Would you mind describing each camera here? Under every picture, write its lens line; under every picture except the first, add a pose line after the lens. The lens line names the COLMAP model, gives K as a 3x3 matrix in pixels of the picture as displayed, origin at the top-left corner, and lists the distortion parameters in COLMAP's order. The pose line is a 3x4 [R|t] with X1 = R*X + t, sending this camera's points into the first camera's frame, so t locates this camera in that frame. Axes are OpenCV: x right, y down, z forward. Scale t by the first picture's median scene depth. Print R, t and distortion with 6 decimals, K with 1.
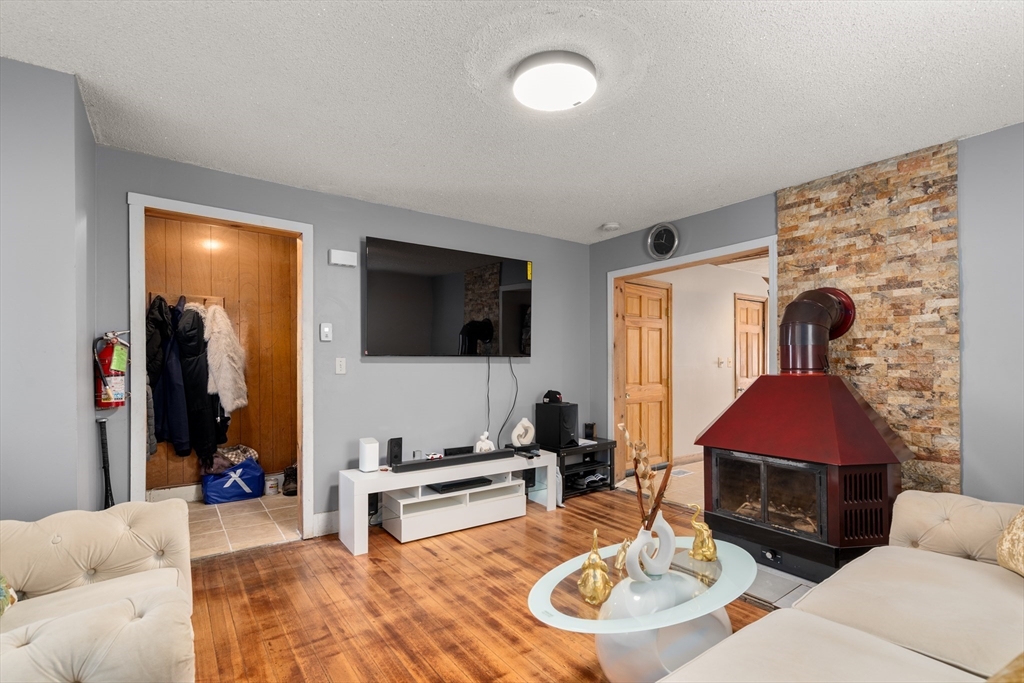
lens RADIAL K [[479.0, 0, 514.1], [0, 479.0, 365.5], [0, 0, 1]] dist [0.000644, 0.000144]
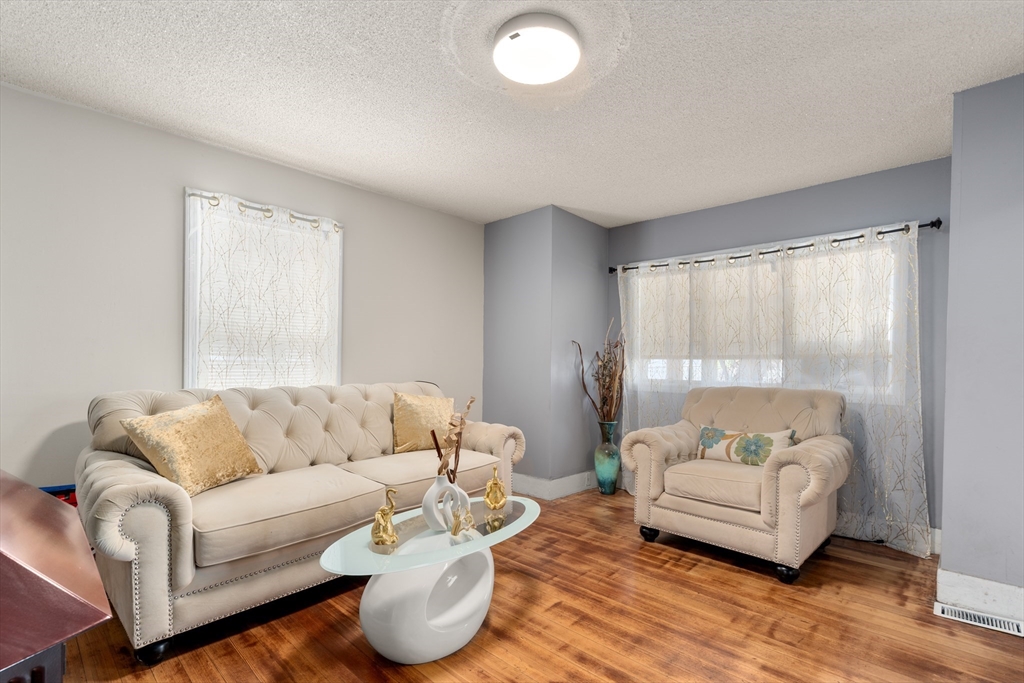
lens RADIAL K [[479.0, 0, 514.1], [0, 479.0, 365.5], [0, 0, 1]] dist [0.000644, 0.000144]
pose [[-0.983499, -0.007537, -0.180759, 0.296688], [-0.010547, 0.999821, 0.015699, 0.020562], [0.180608, 0.017347, -0.983402, 1.900506]]
